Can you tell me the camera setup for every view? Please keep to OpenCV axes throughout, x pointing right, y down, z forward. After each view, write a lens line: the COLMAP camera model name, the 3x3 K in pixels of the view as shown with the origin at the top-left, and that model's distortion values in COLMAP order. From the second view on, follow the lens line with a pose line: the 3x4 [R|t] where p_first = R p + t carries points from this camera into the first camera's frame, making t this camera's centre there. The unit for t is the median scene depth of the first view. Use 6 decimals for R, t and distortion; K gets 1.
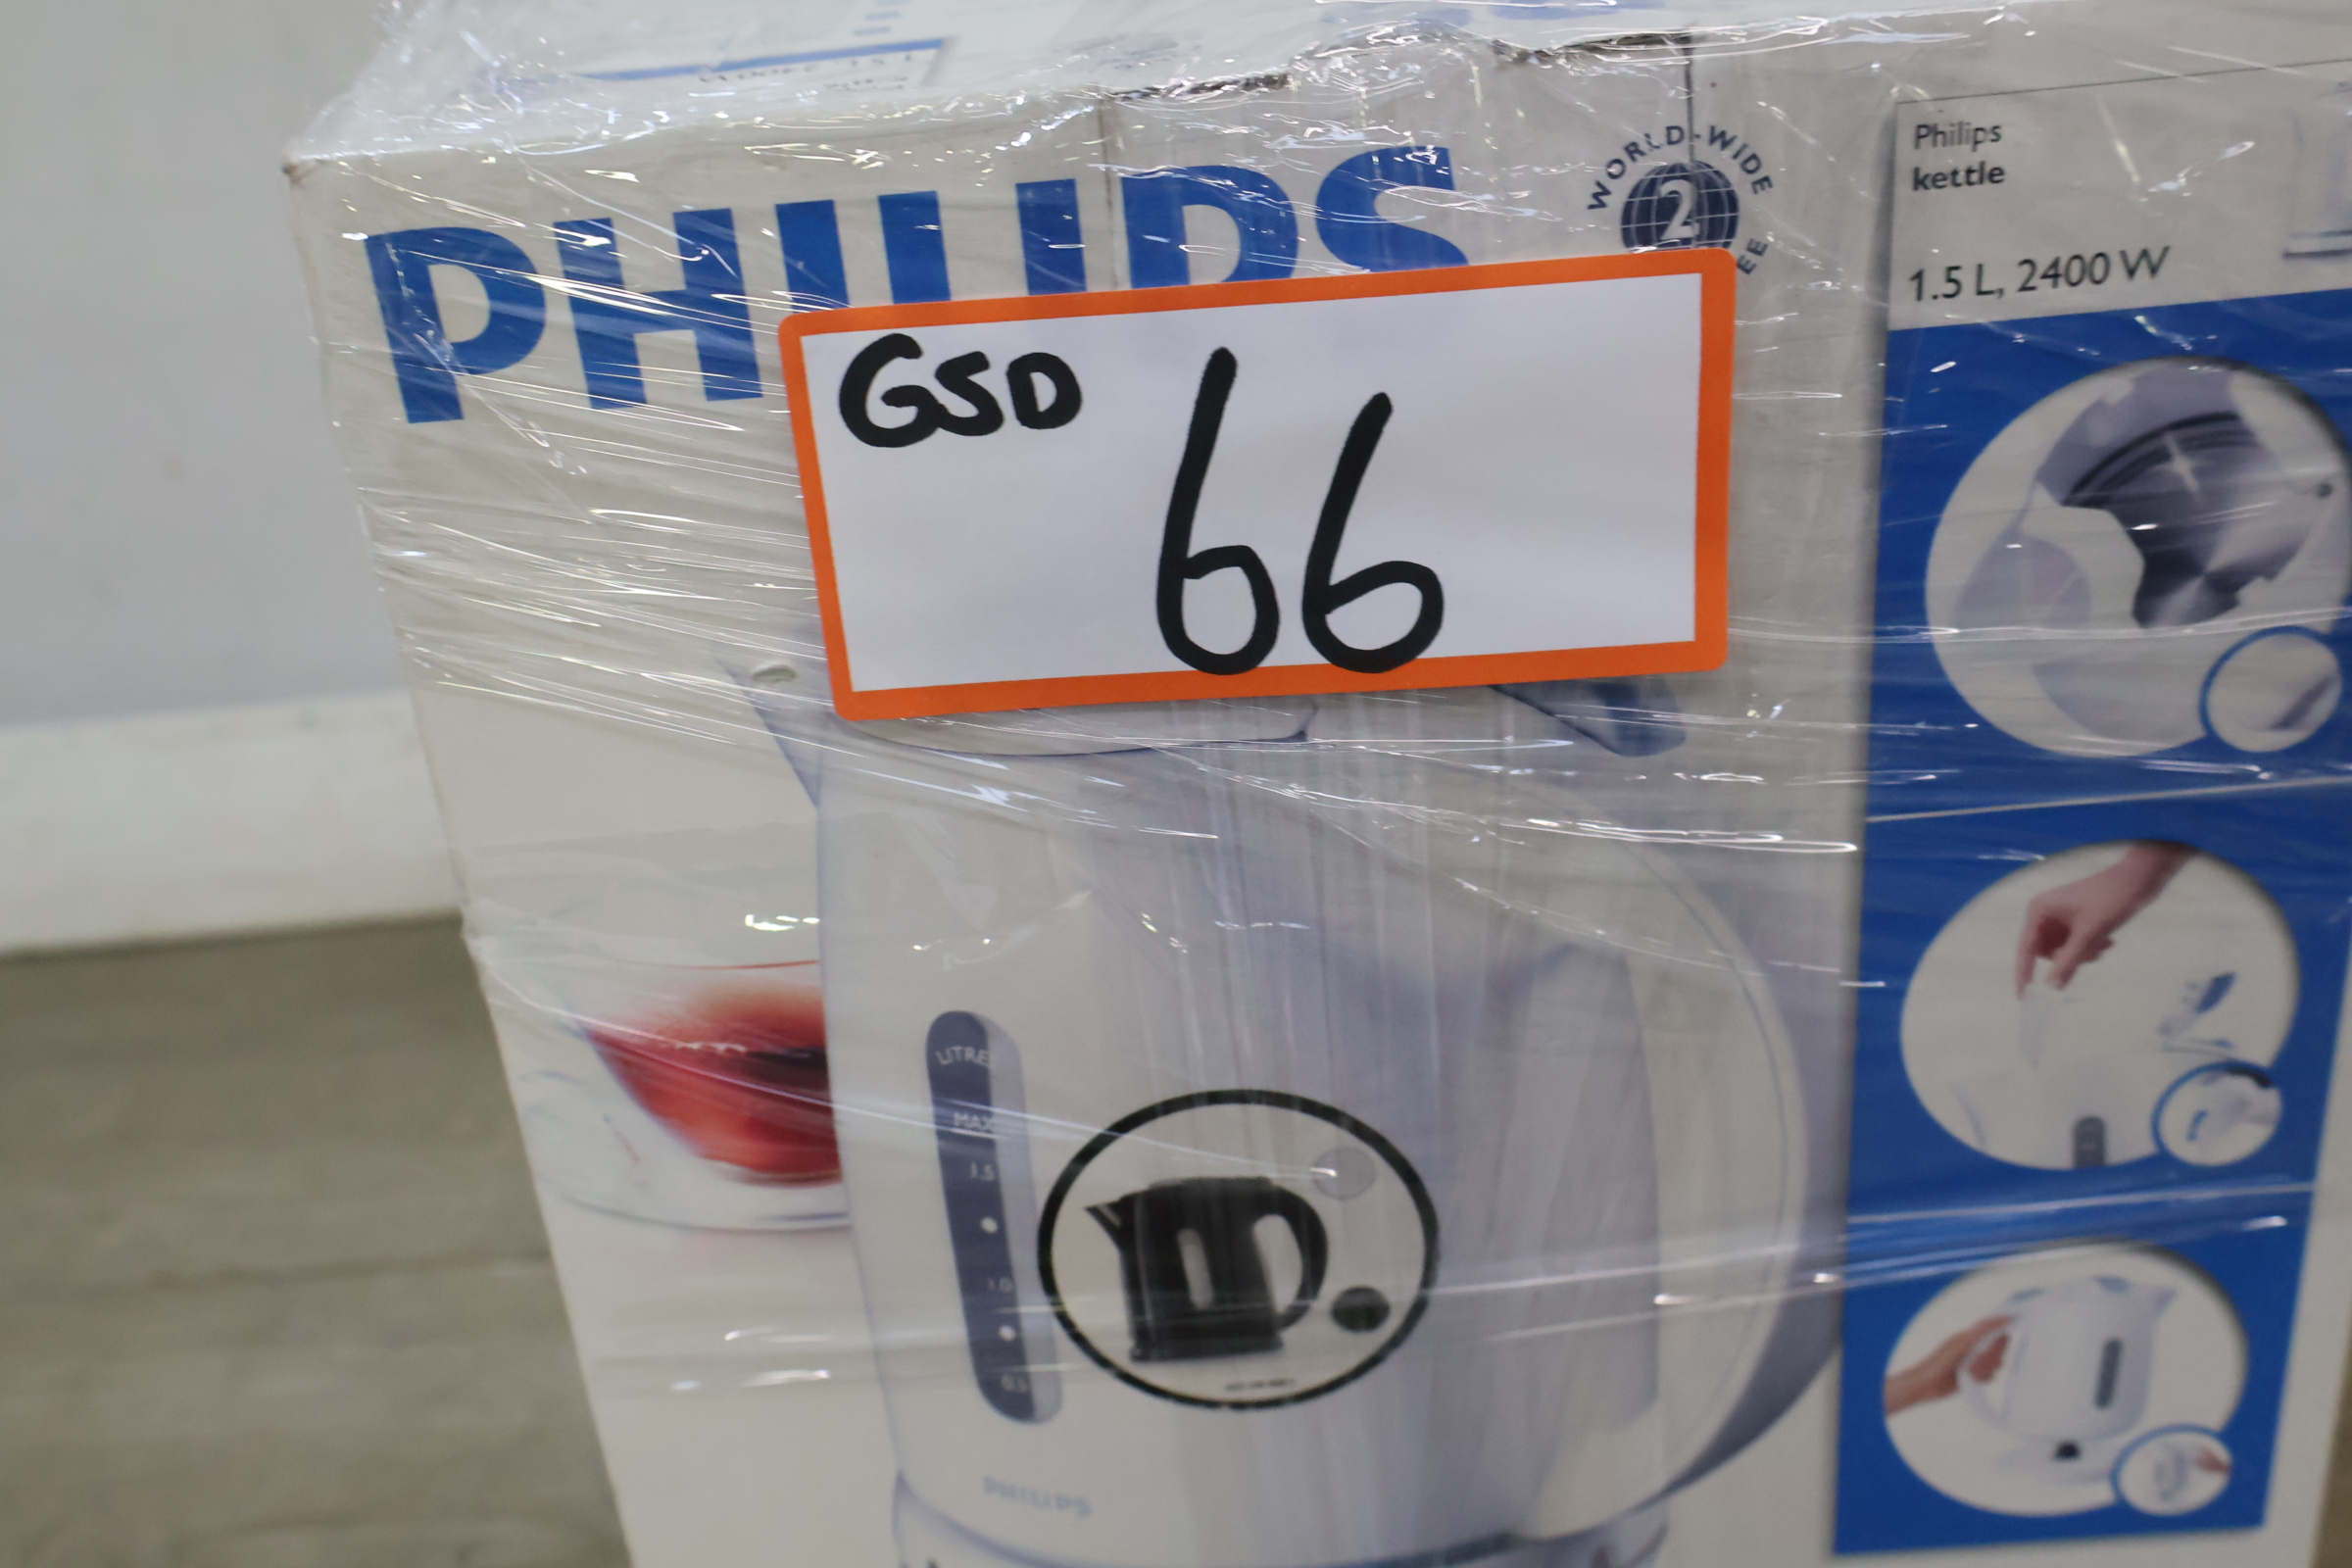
lens RADIAL K [[2252.2, 0, 1186.9], [0, 2252.2, 734.0], [0, 0, 1]] dist [0.006644, 0.000000]
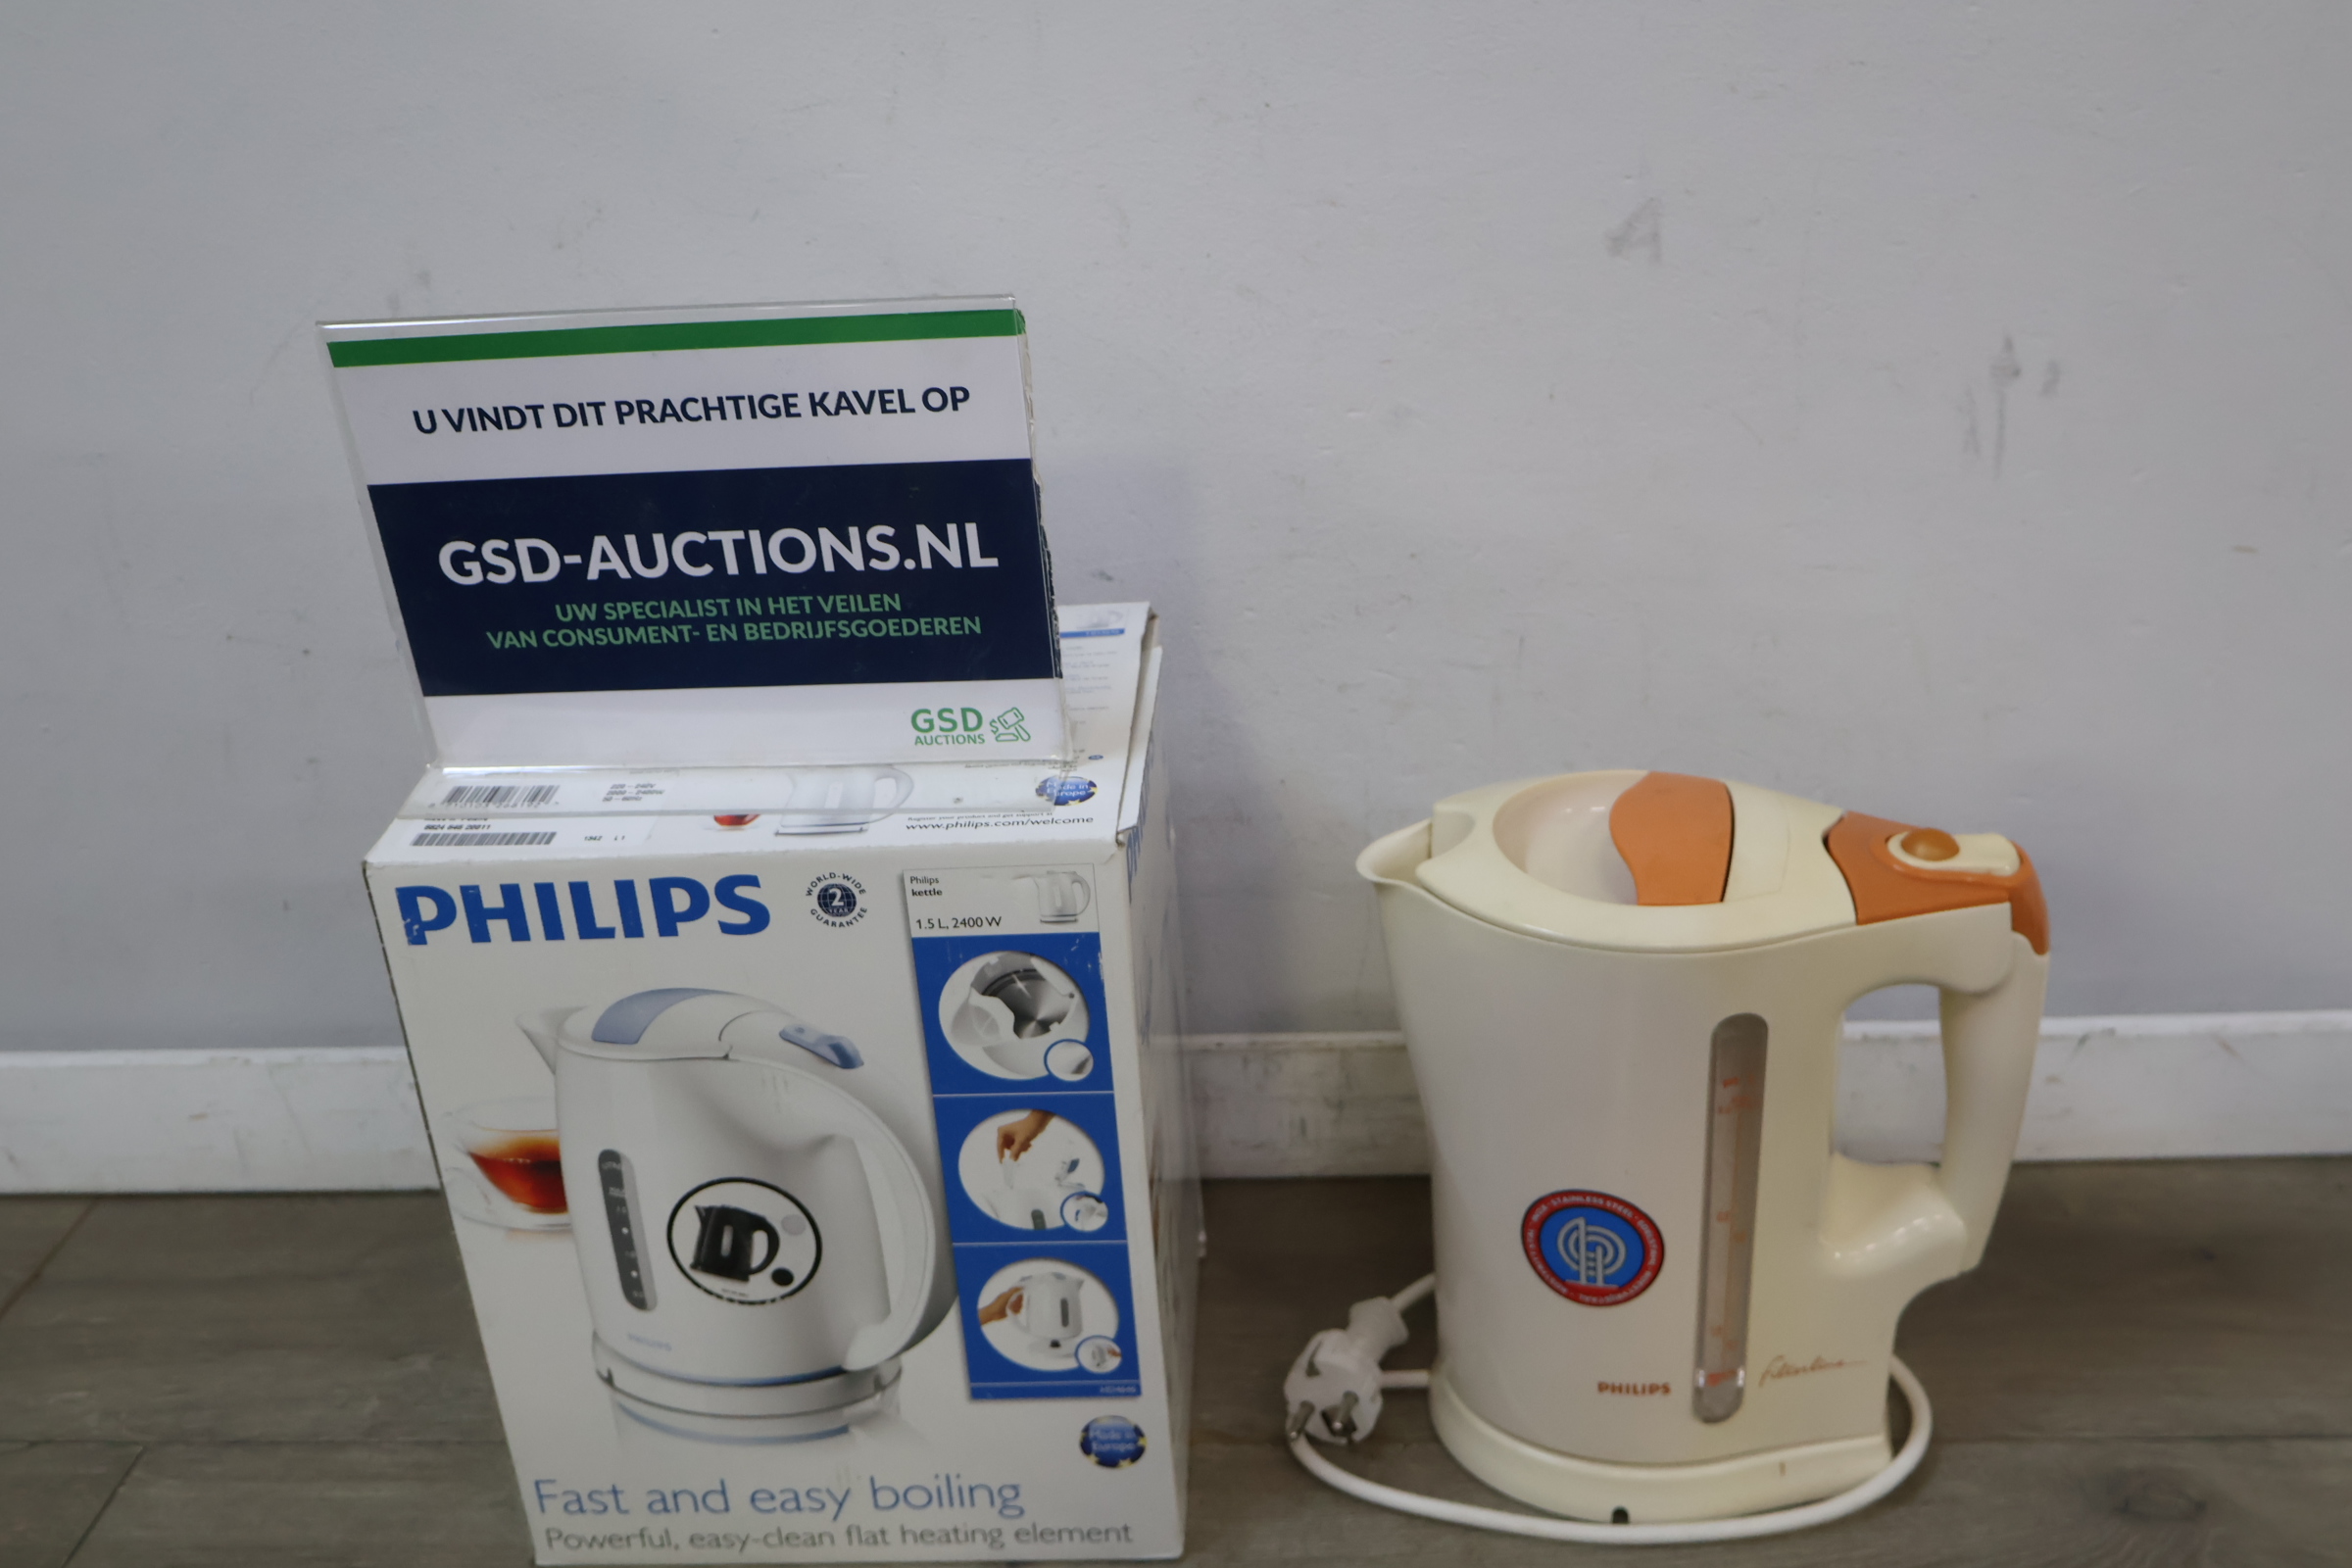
lens RADIAL K [[2252.2, 0, 1193.3], [0, 2252.2, 815.4], [0, 0, 1]] dist [0.006644, 0.000000]
pose [[0.998769, 0.044315, -0.022284, 0.695603], [-0.044243, 0.999014, 0.003702, -0.345591], [0.022426, -0.002711, 0.999745, -1.819132]]
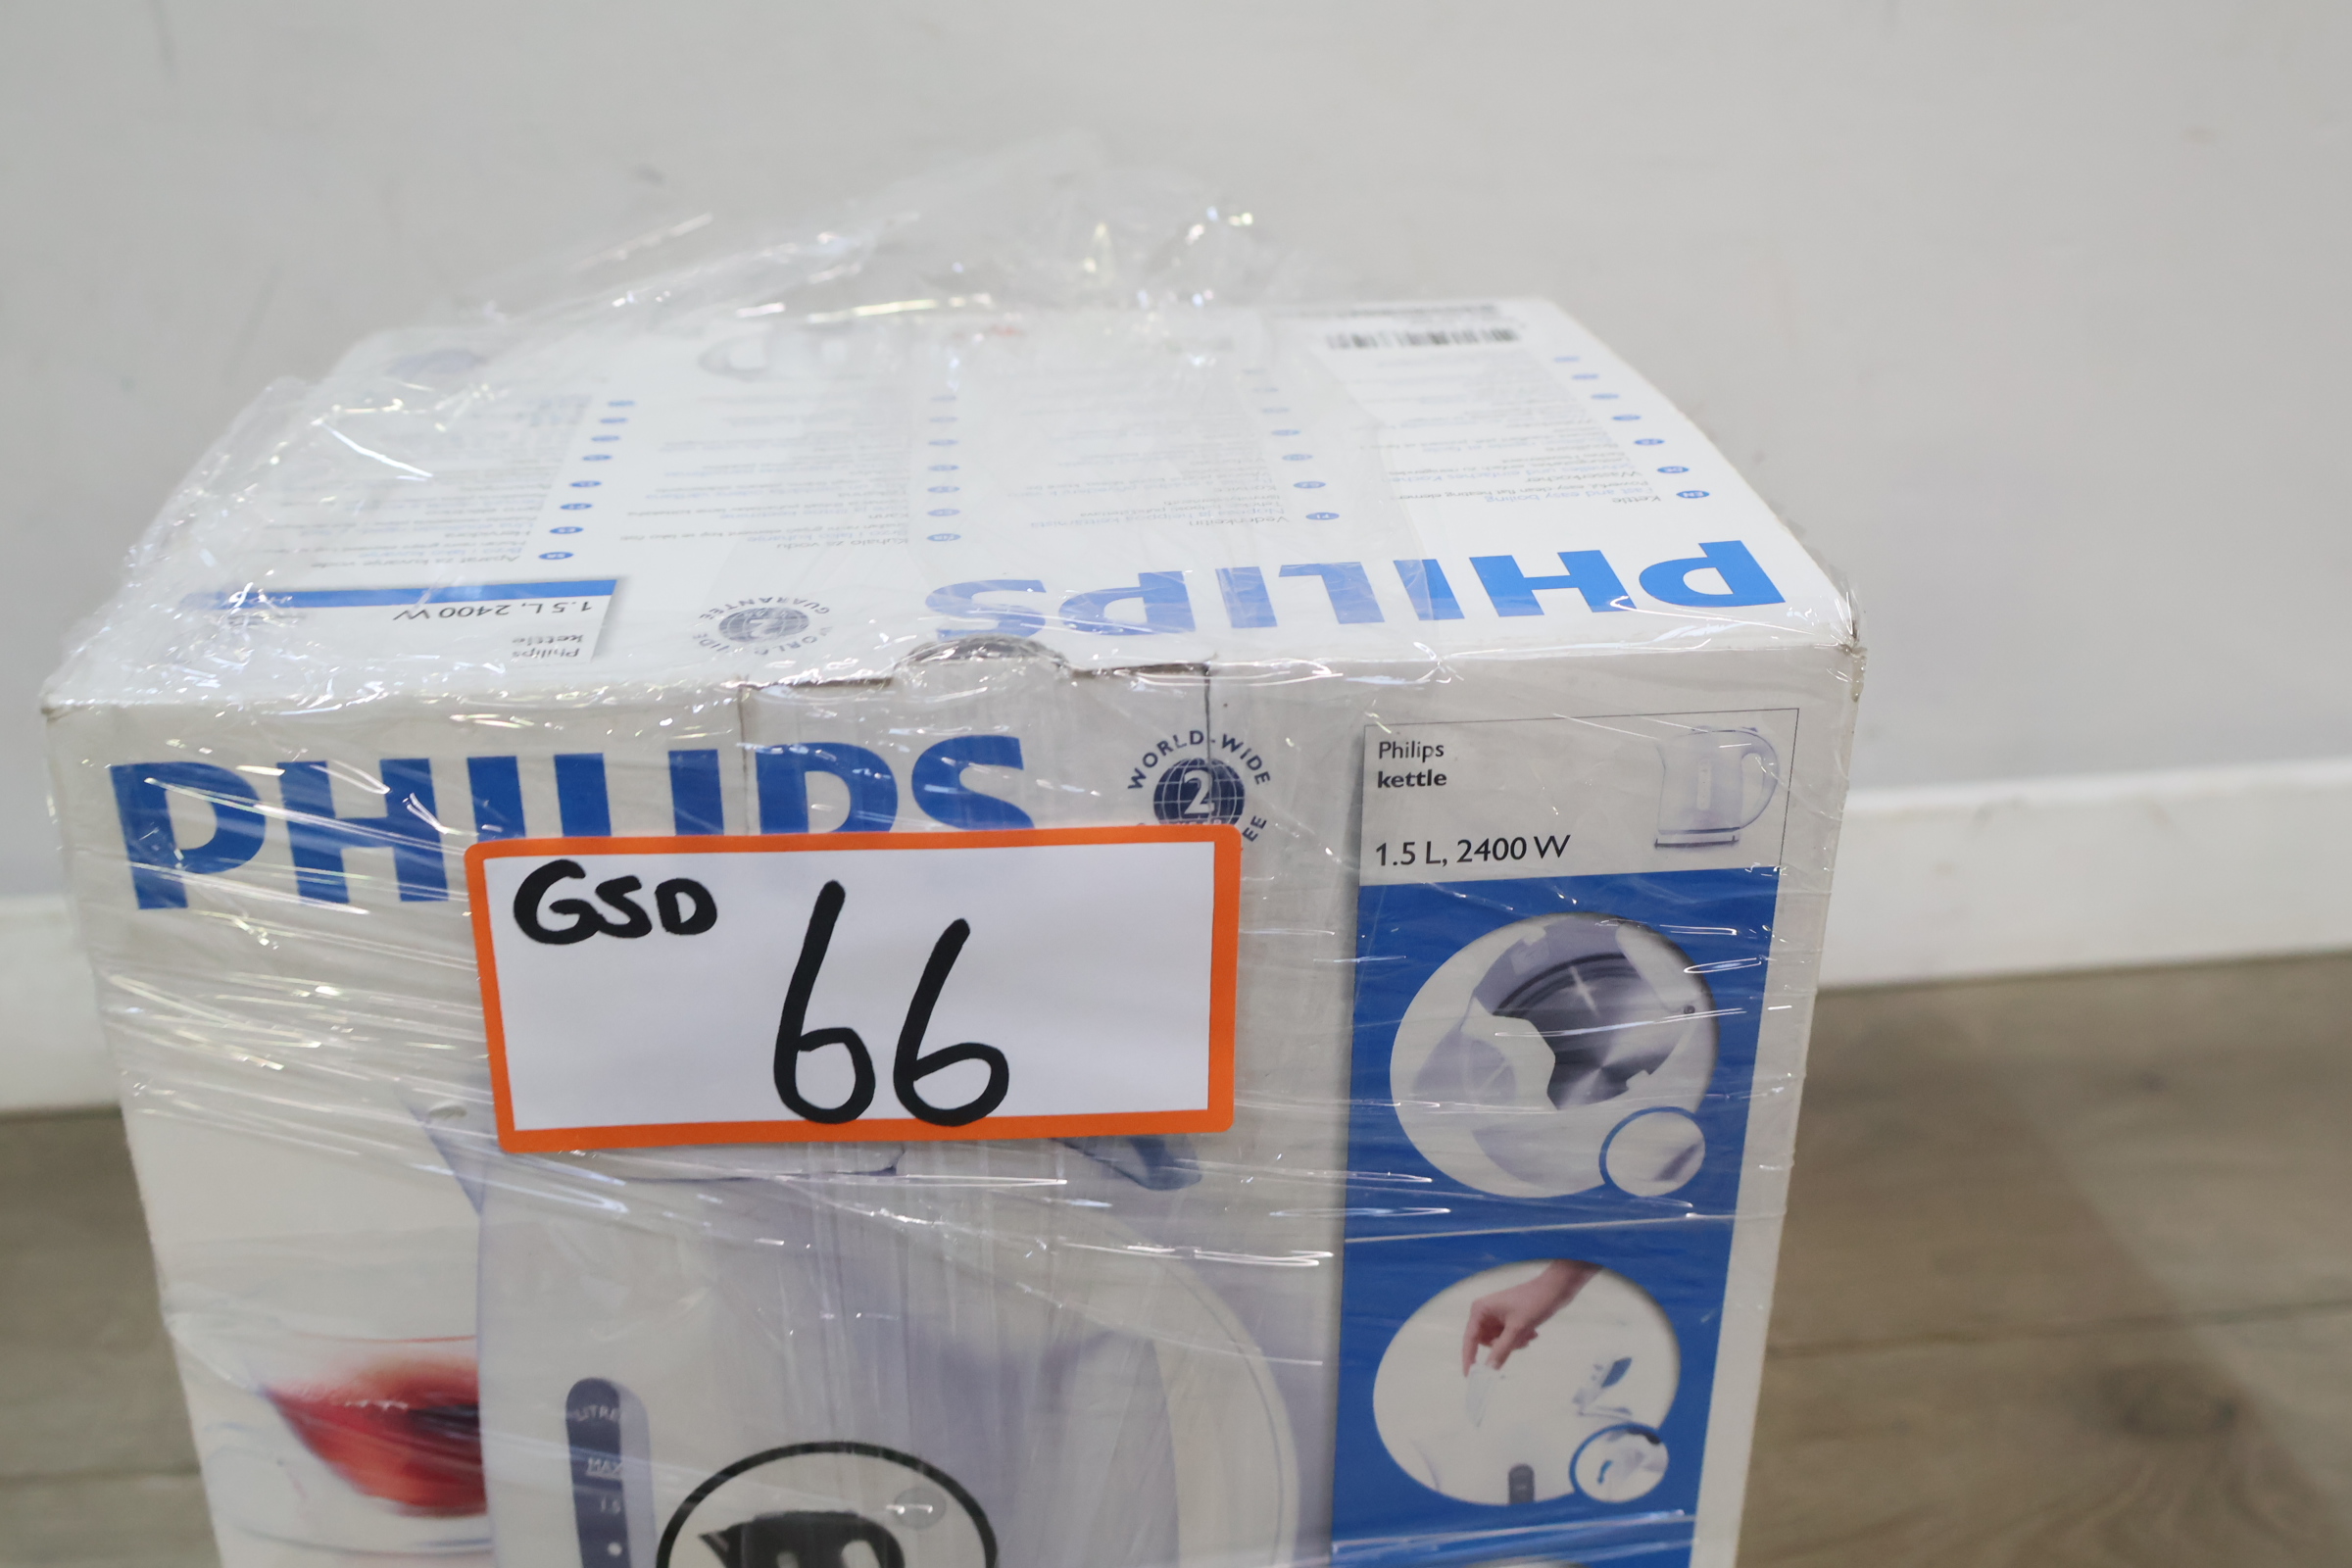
lens RADIAL K [[2252.2, 0, 1171.8], [0, 2252.2, 773.8], [0, 0, 1]] dist [0.006644, 0.000000]
pose [[0.990558, 0.041941, 0.130521, 0.033869], [-0.039684, 0.999015, -0.019842, -0.201165], [-0.131225, 0.014475, 0.991247, -0.240924]]
